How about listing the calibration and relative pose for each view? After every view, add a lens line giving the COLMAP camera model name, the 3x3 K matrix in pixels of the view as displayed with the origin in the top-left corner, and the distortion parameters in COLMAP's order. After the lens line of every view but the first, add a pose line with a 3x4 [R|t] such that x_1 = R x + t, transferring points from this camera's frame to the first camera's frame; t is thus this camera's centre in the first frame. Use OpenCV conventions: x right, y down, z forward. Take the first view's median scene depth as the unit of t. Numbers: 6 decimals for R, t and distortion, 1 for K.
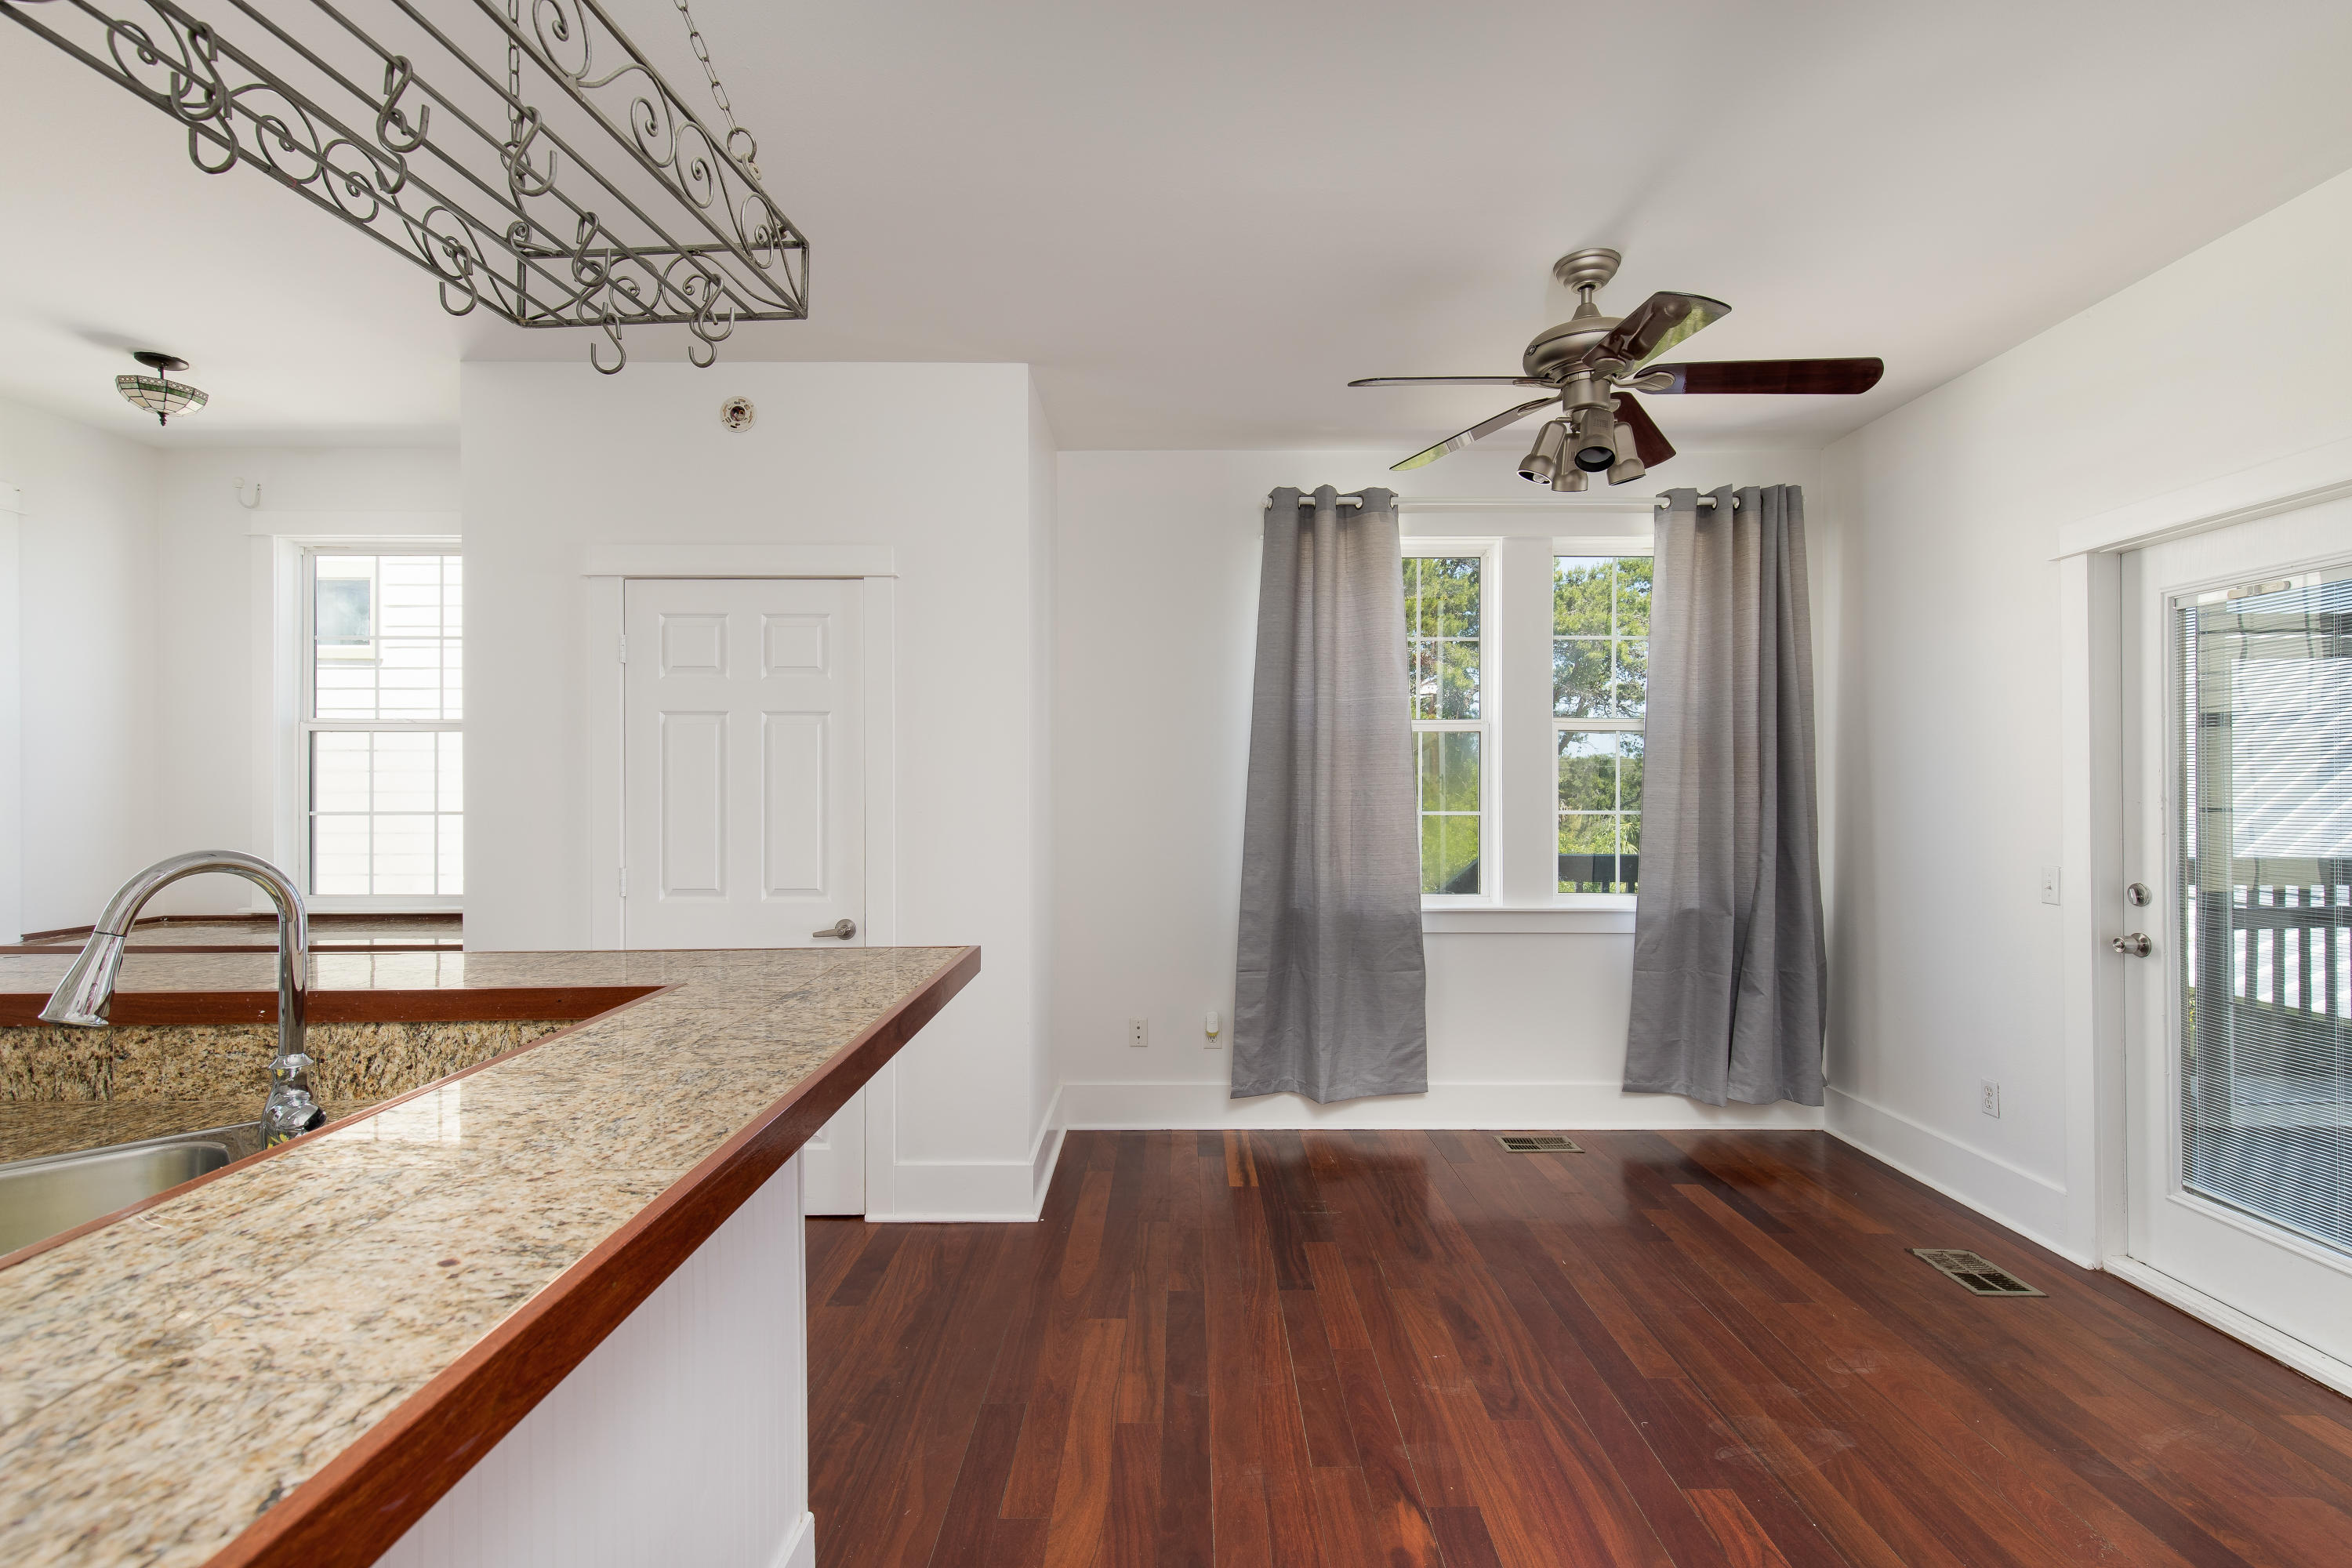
lens RADIAL K [[1025.1, 0, 1193.9], [0, 1025.1, 786.0], [0, 0, 1]] dist [0.002467, 0.000536]
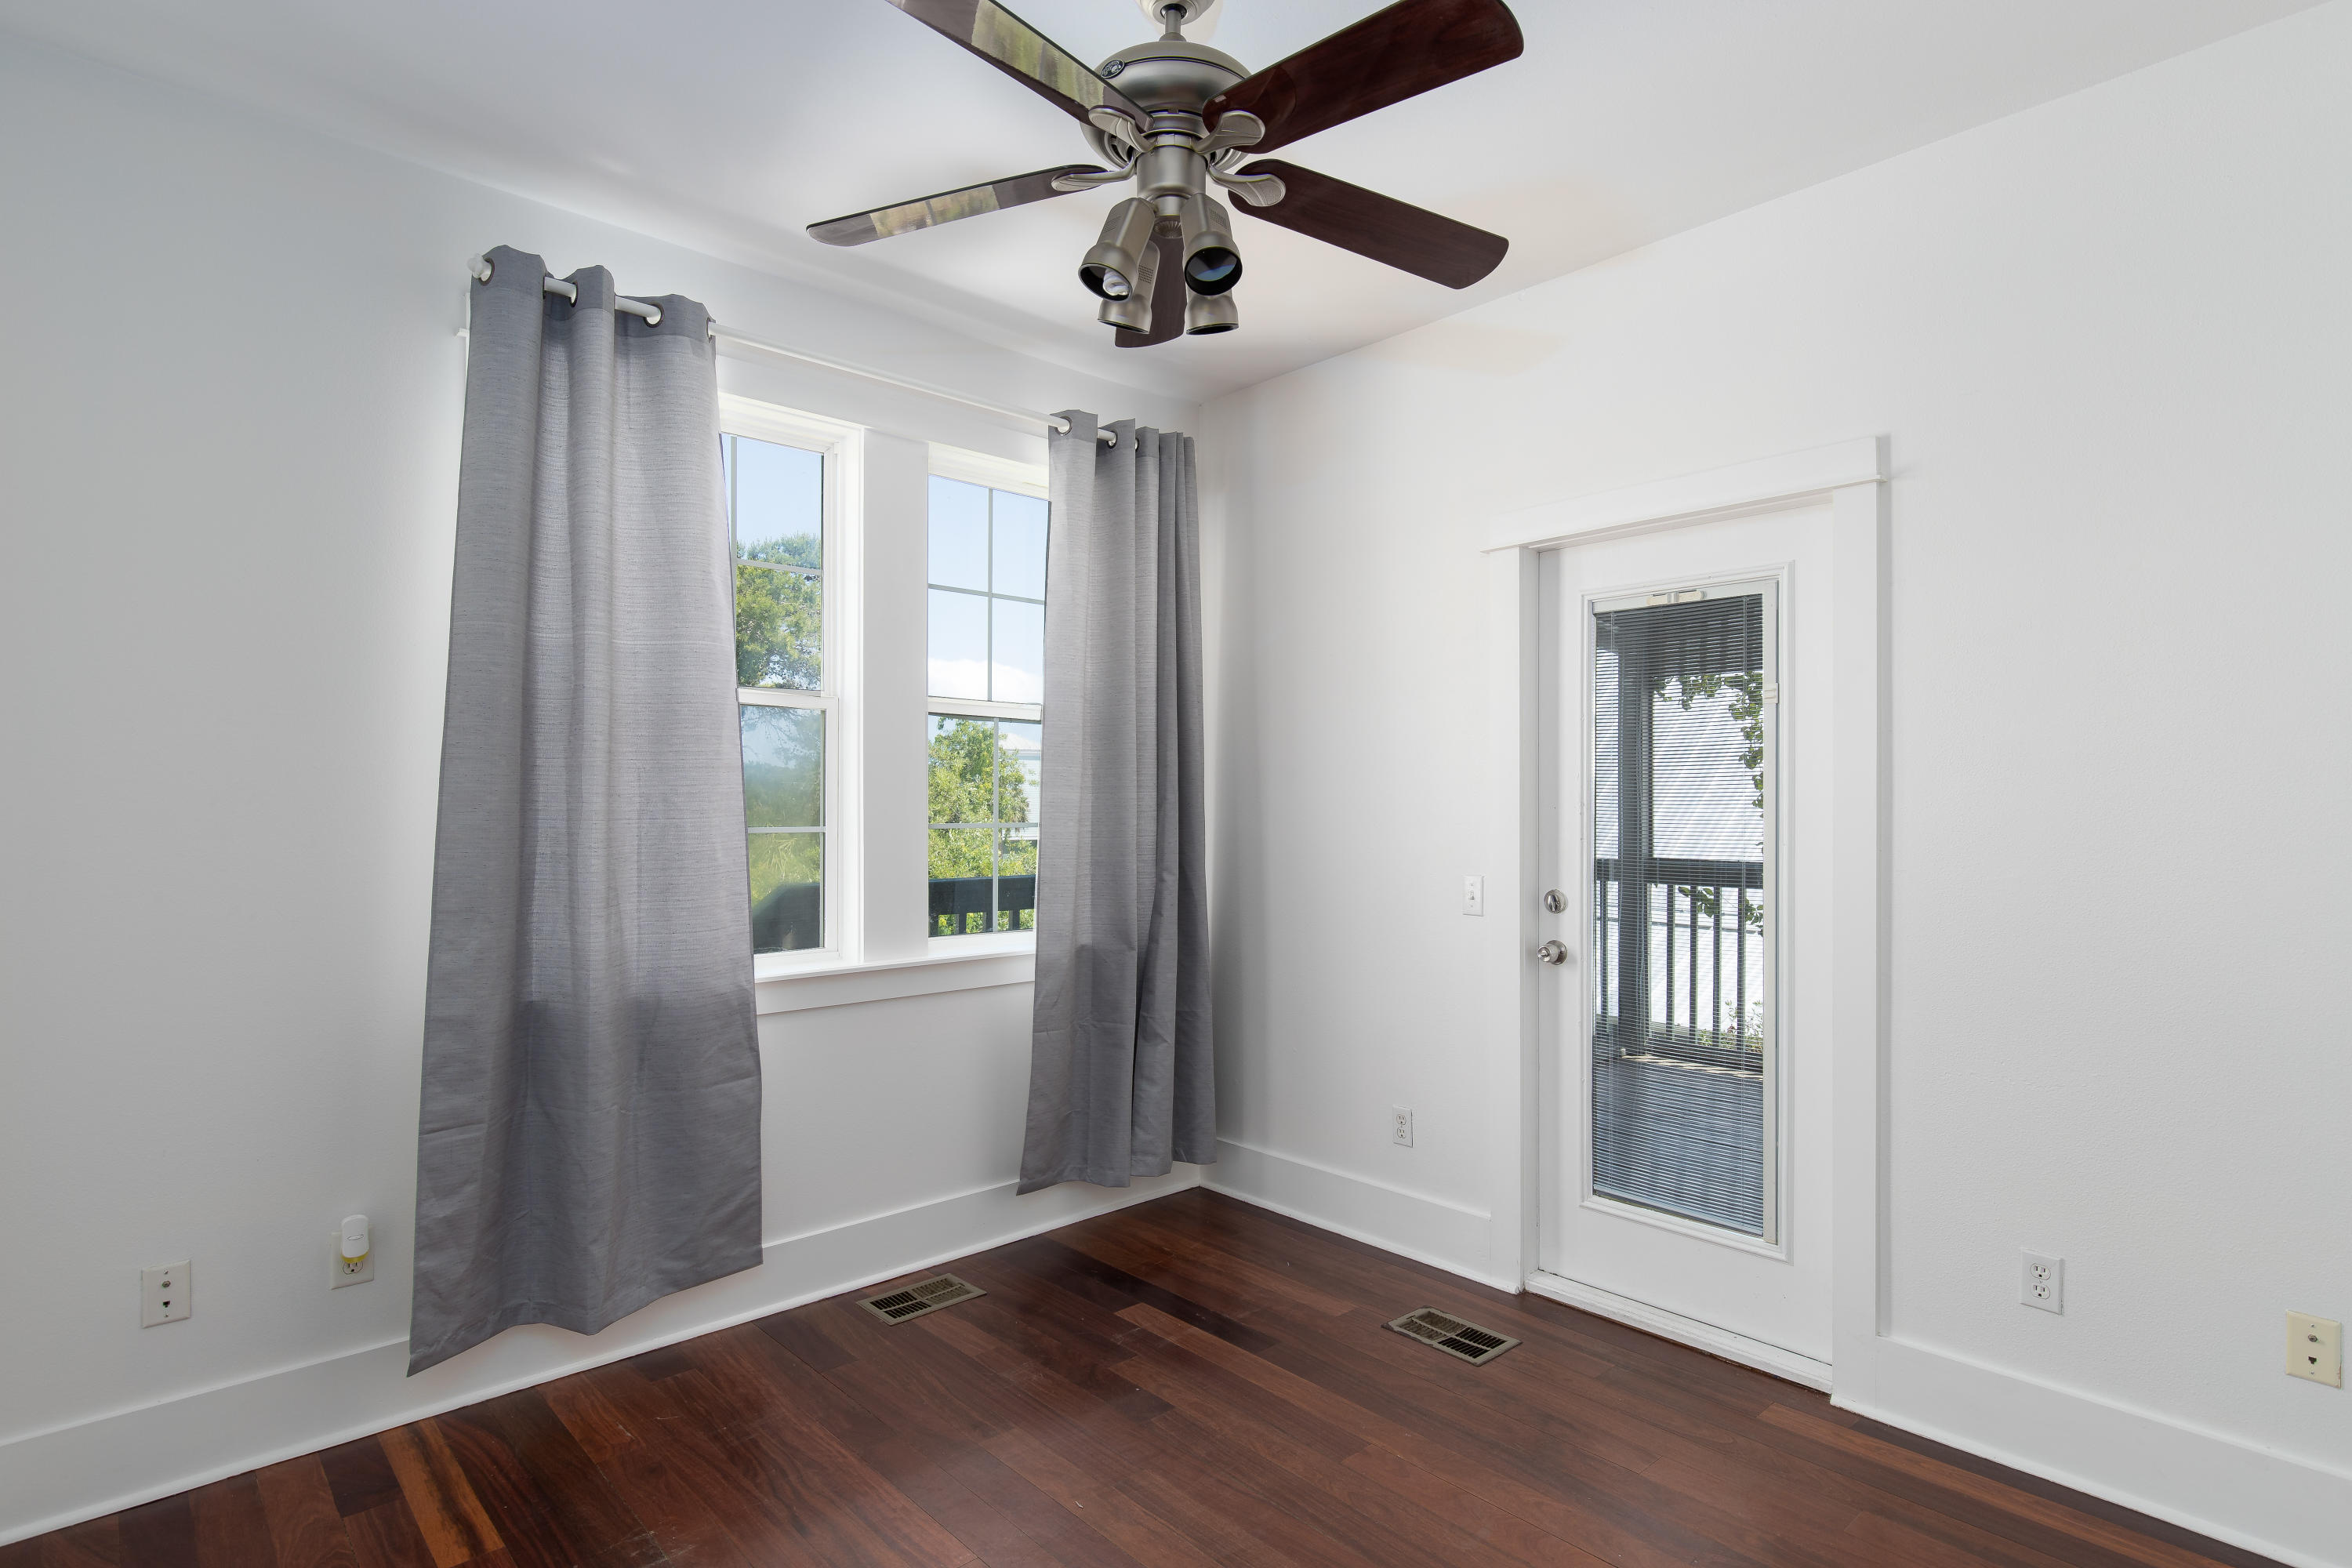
lens RADIAL K [[1175.2, 0, 1184.3], [0, 1175.2, 804.0], [0, 0, 1]] dist [0.003673, -0.001430]
pose [[0.748883, -0.001285, 0.662700, -0.064122], [-0.002916, 0.999982, 0.005235, 0.005522], [-0.662695, -0.005853, 0.748866, 0.276793]]
